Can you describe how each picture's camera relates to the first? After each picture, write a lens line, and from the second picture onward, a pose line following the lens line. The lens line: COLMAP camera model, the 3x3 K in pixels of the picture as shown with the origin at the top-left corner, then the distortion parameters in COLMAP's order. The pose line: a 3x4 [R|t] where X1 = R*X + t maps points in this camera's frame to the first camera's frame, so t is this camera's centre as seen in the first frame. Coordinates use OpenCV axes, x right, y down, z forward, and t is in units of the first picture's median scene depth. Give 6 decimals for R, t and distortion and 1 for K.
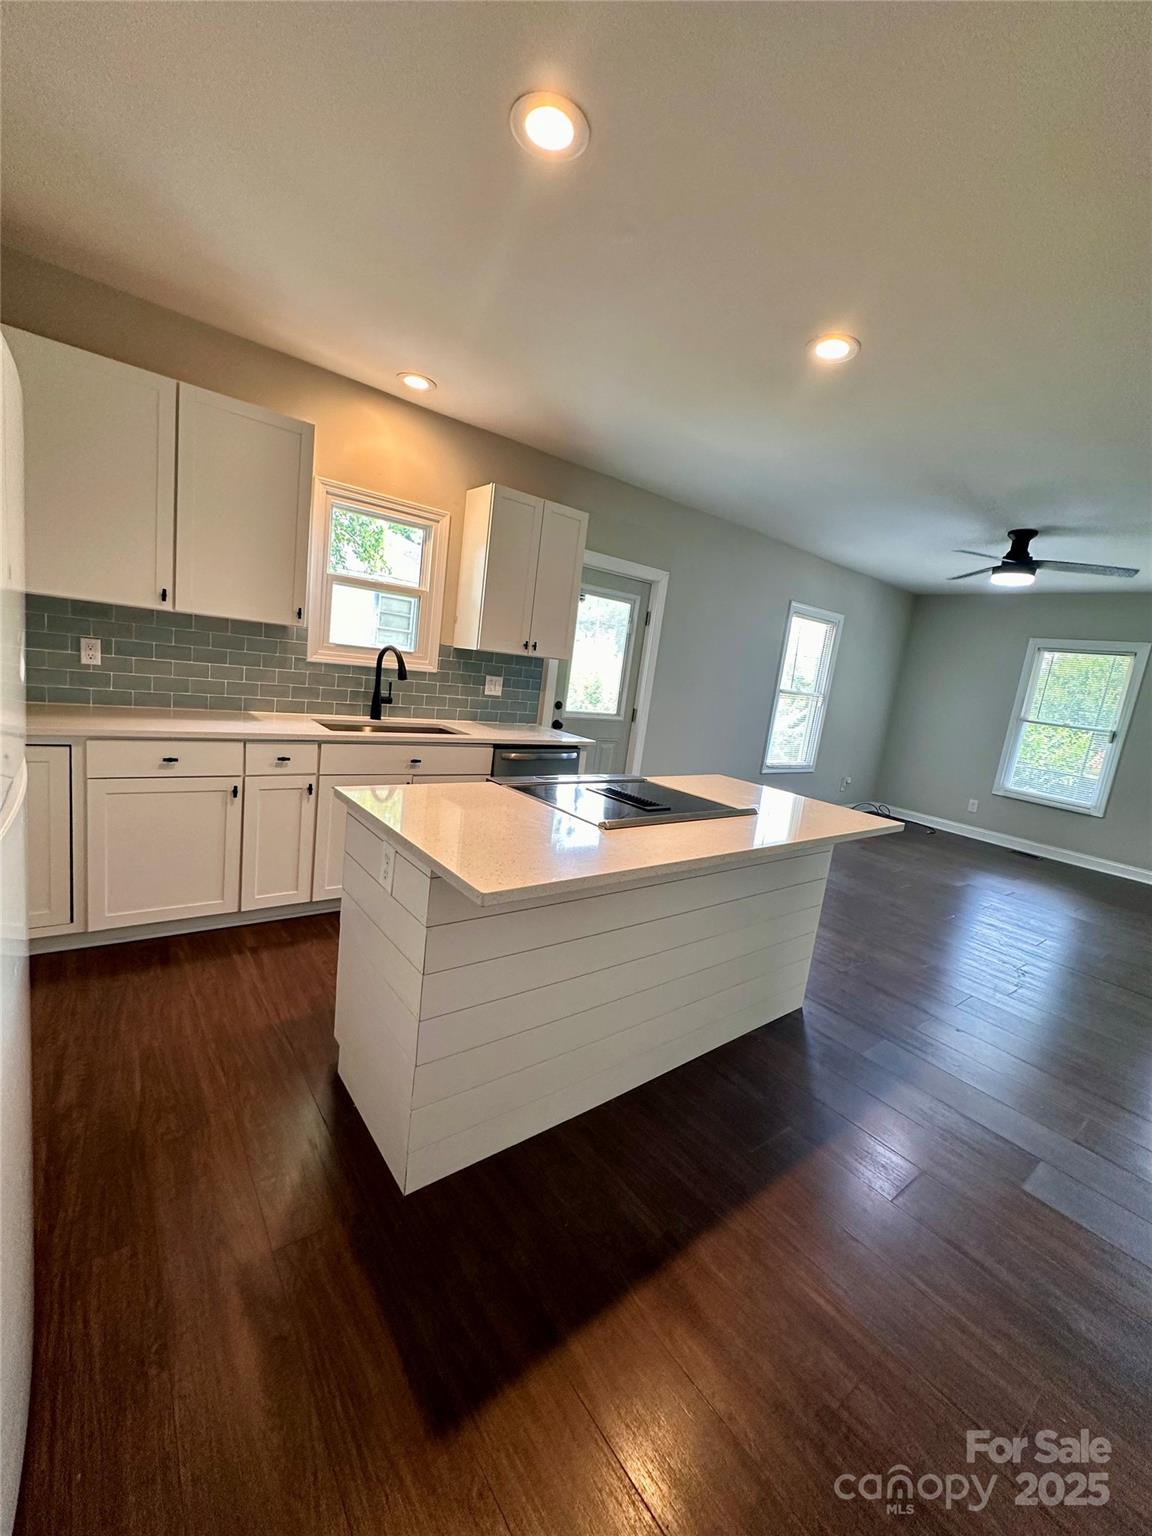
lens RADIAL K [[626.7, 0, 573.6], [0, 626.7, 769.7], [0, 0, 1]] dist [-0.000900, 0.000182]
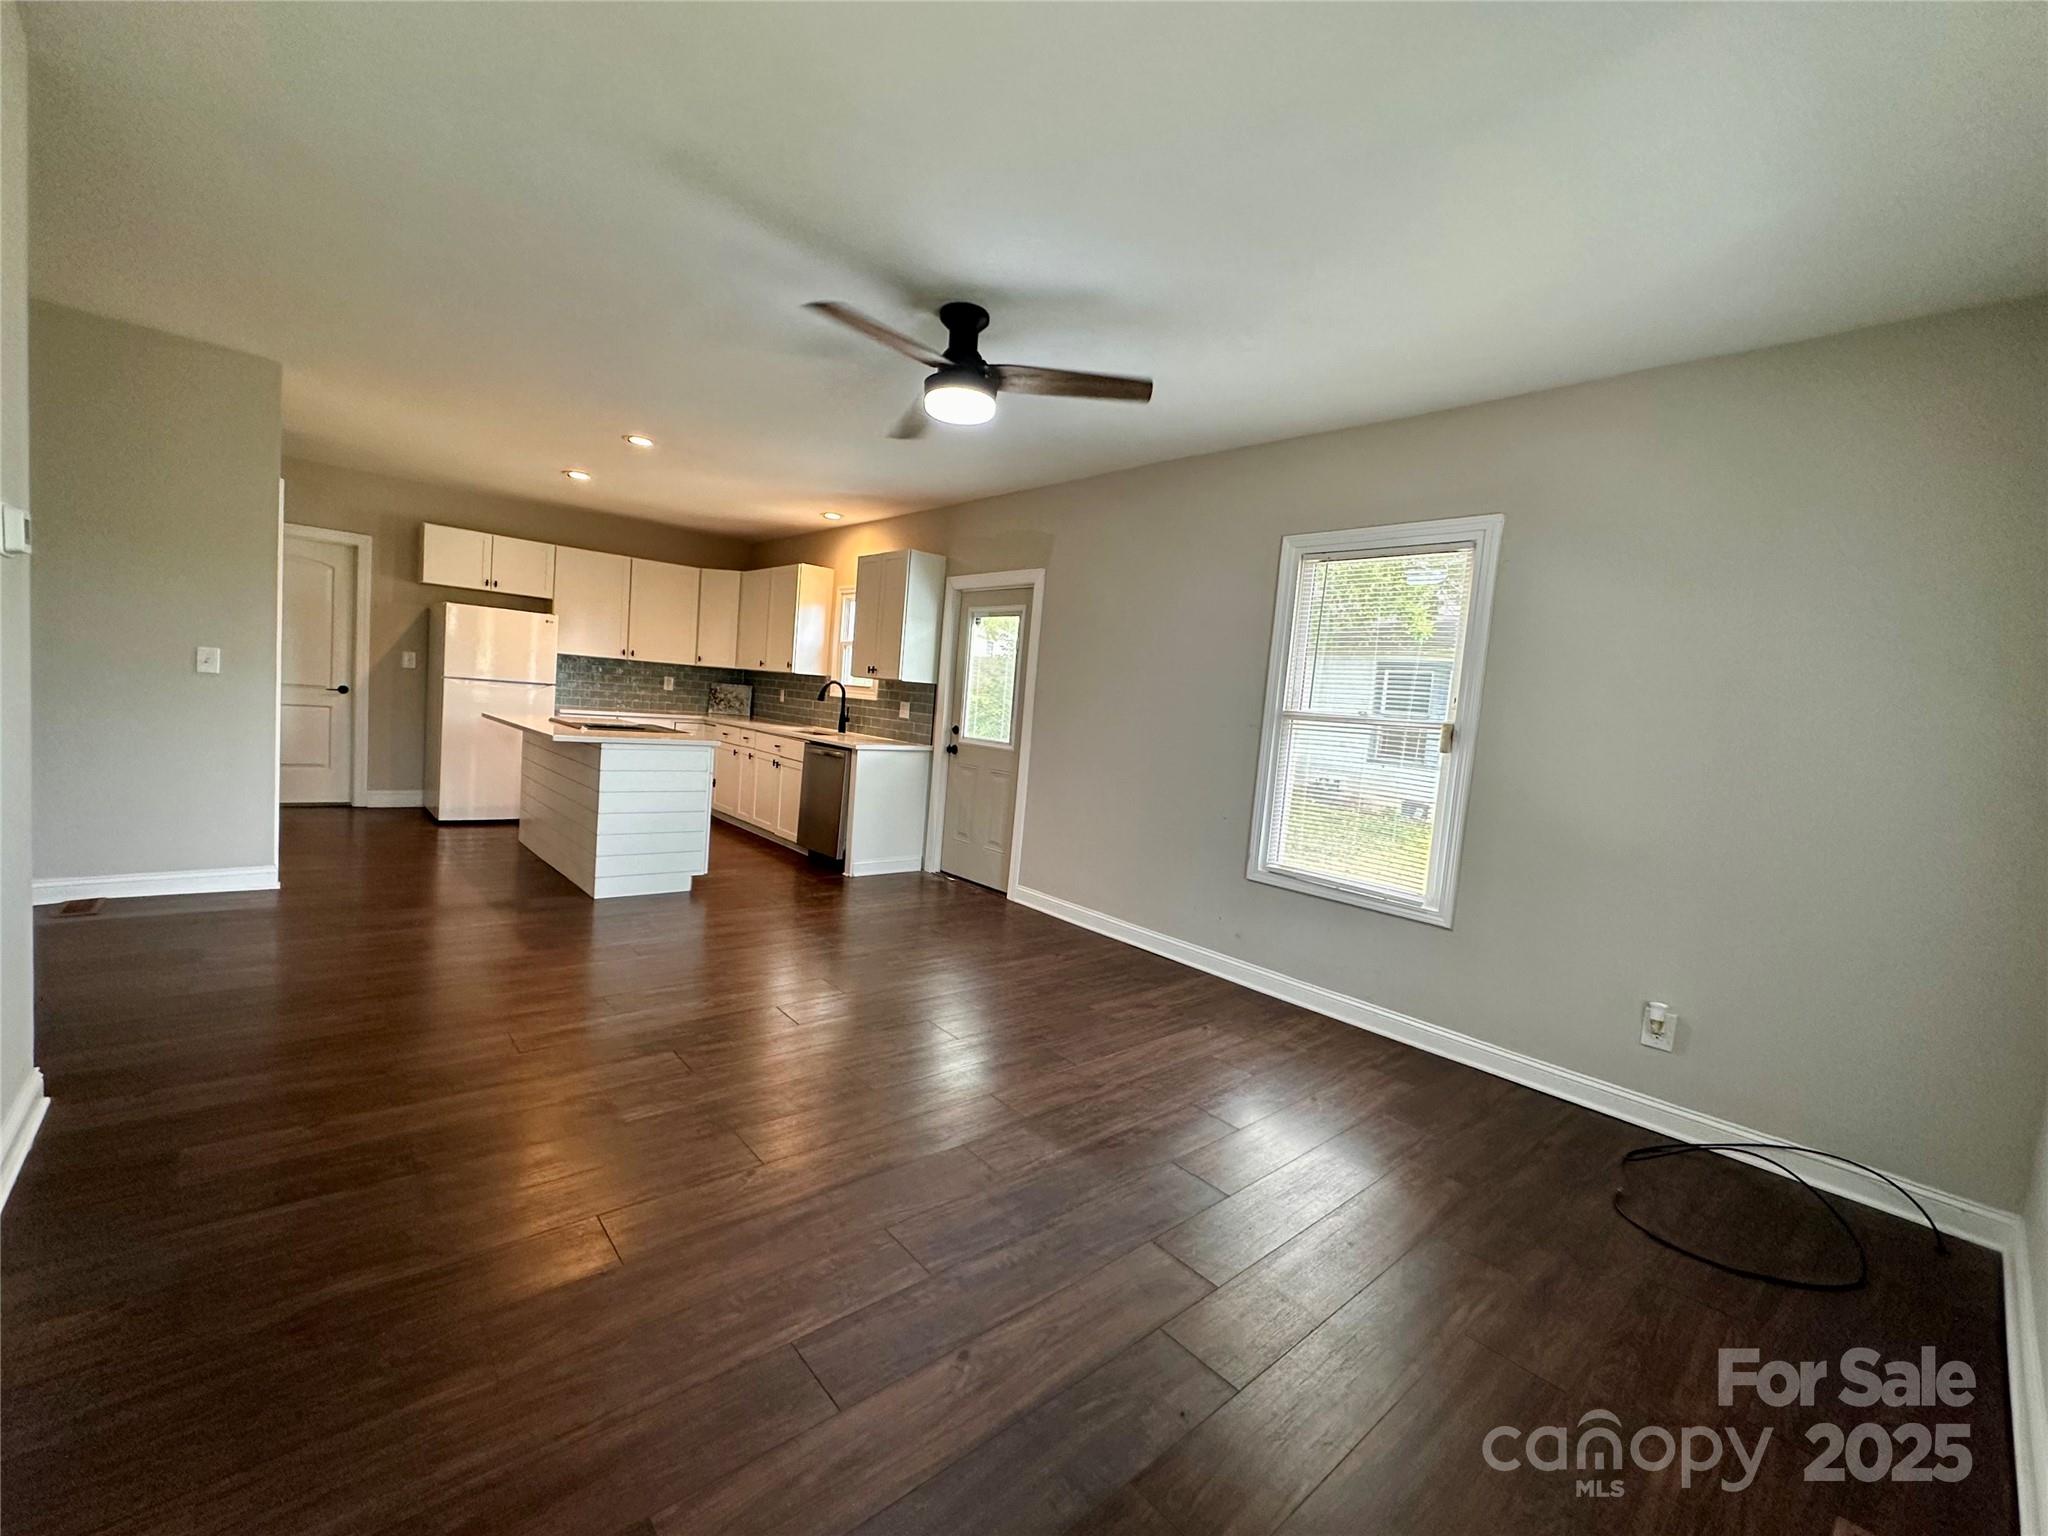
lens RADIAL K [[835.6, 0, 1021.3], [0, 835.6, 765.1], [0, 0, 1]] dist [-0.000900, 0.000182]
pose [[0.068902, -0.038984, -0.996861, 1.643825], [-0.243268, 0.968416, -0.054686, -0.002133], [0.967509, 0.246273, 0.057242, 1.308963]]
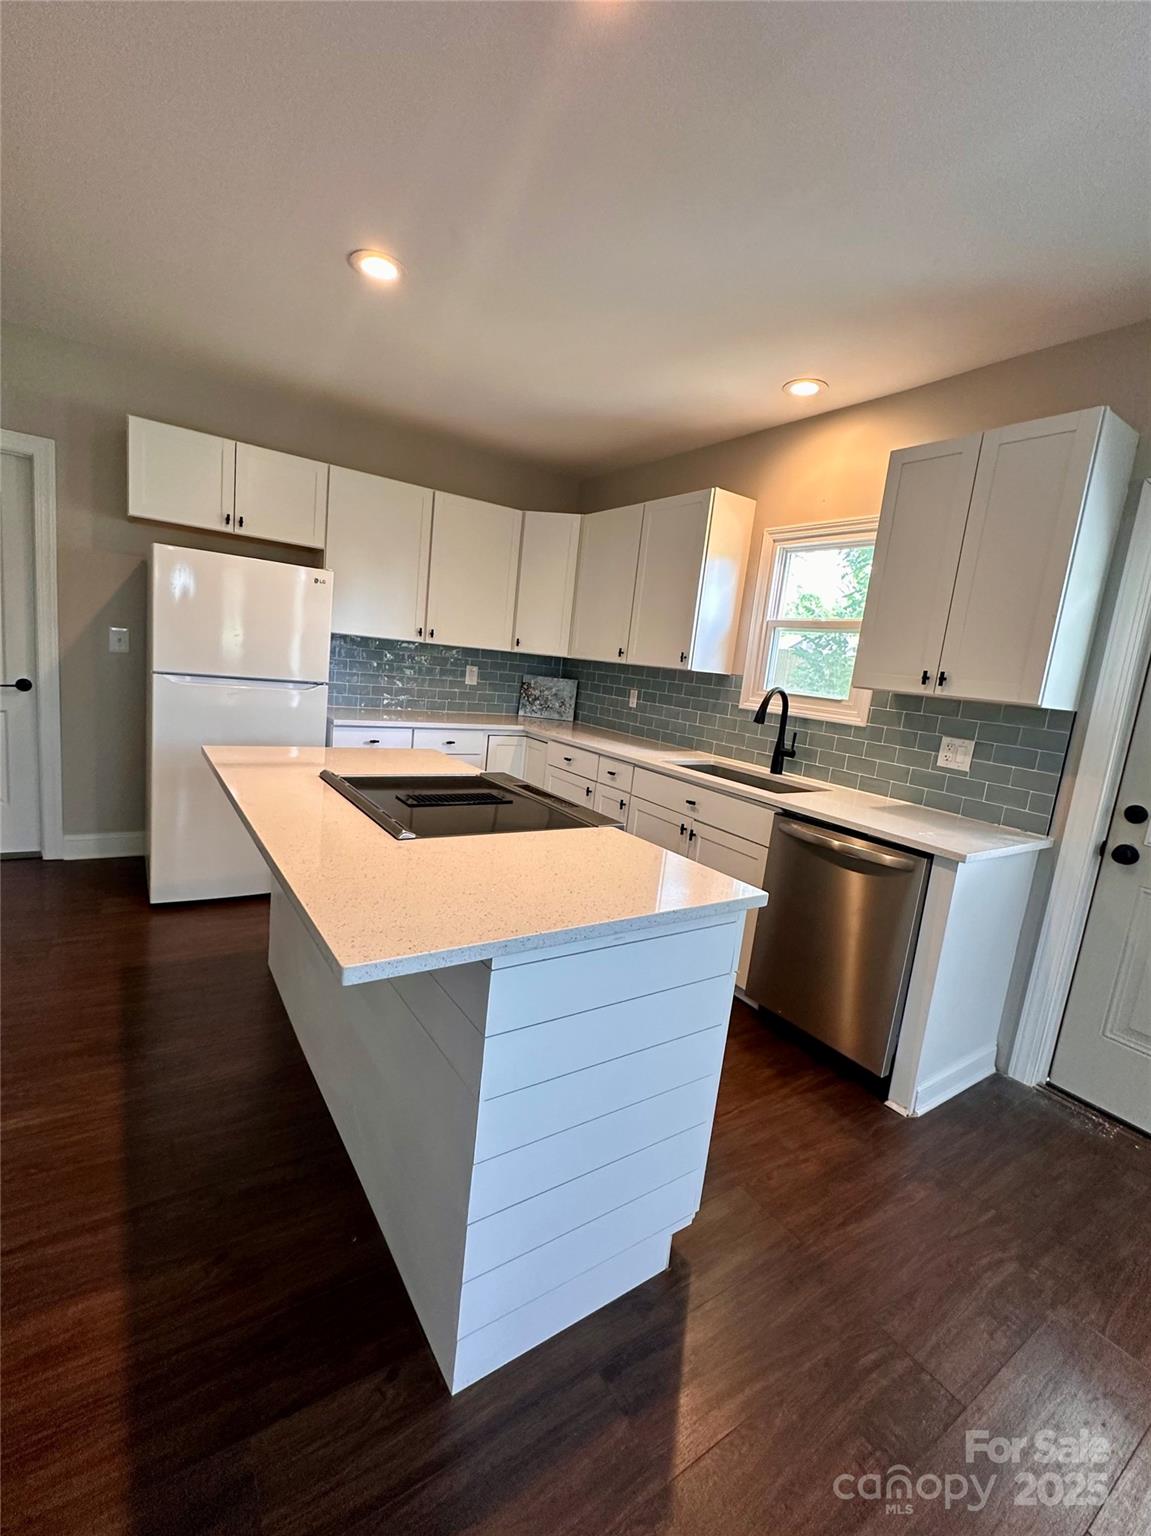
lens RADIAL K [[655.5, 0, 581.2], [0, 655.5, 765.3], [0, 0, 1]] dist [0.000064, -0.000264]
pose [[-0.059707, 0.029219, -0.997788, 0.612977], [-0.279415, 0.959125, 0.044807, -0.056071], [0.958312, 0.281472, -0.049103, 0.779541]]
